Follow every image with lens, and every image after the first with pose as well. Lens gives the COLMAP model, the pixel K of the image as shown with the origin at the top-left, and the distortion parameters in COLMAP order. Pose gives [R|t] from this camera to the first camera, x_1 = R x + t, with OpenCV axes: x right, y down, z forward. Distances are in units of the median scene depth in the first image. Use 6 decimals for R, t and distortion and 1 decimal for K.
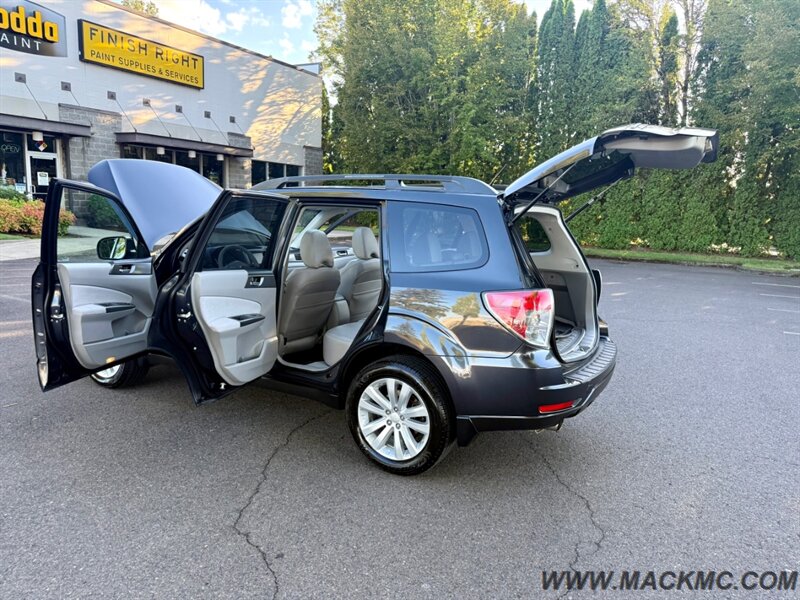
lens RADIAL K [[566.2, 0, 404.9], [0, 566.2, 297.4], [0, 0, 1]] dist [-0.010063, -0.005269]
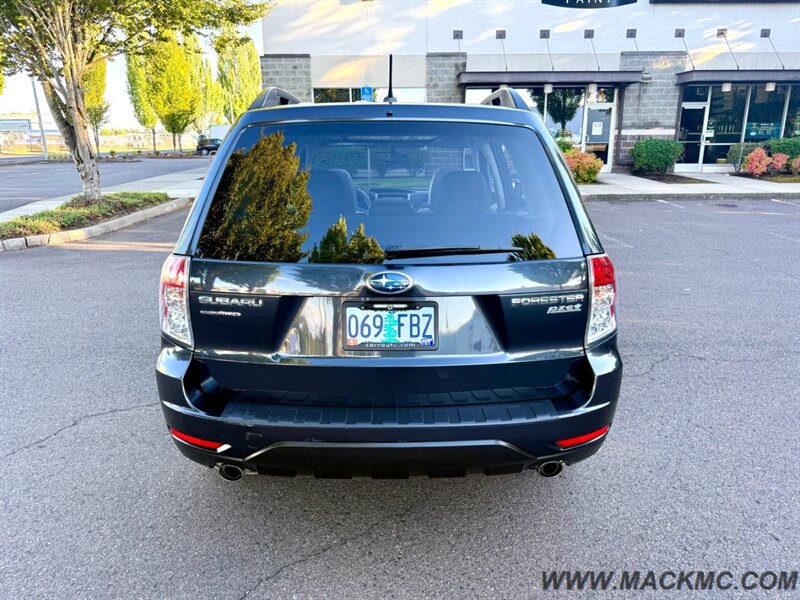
lens RADIAL K [[566.2, 0, 395.6], [0, 566.2, 297.8], [0, 0, 1]] dist [-0.010063, -0.005269]
pose [[0.494176, 0.180096, -0.850503, 0.126035], [-0.107024, 0.983469, 0.146066, -0.010032], [0.862749, 0.018842, 0.505281, 0.124394]]
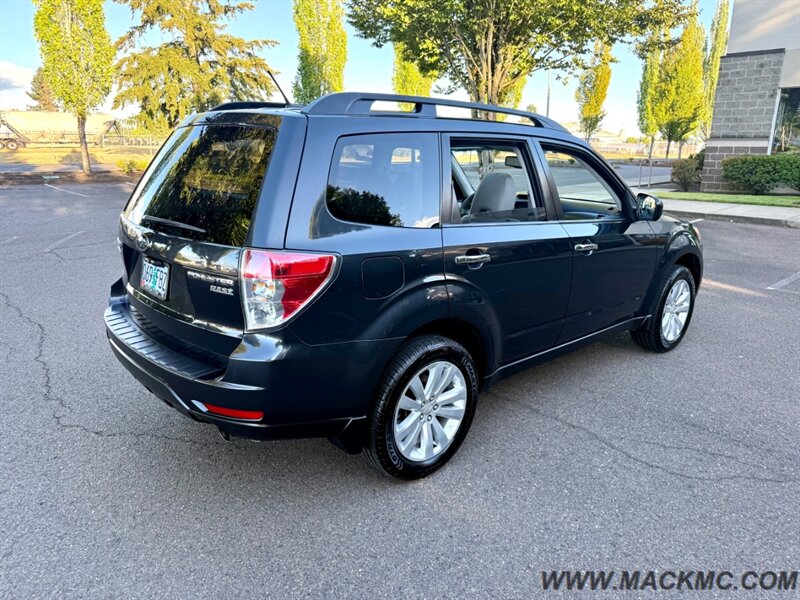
lens RADIAL K [[566.2, 0, 403.9], [0, 566.2, 296.0], [0, 0, 1]] dist [-0.010063, -0.005269]
pose [[-0.315367, 0.187612, -0.930240, 0.147776], [-0.172971, 0.952477, 0.250737, -0.028209], [0.933073, 0.239979, -0.267928, 0.250897]]
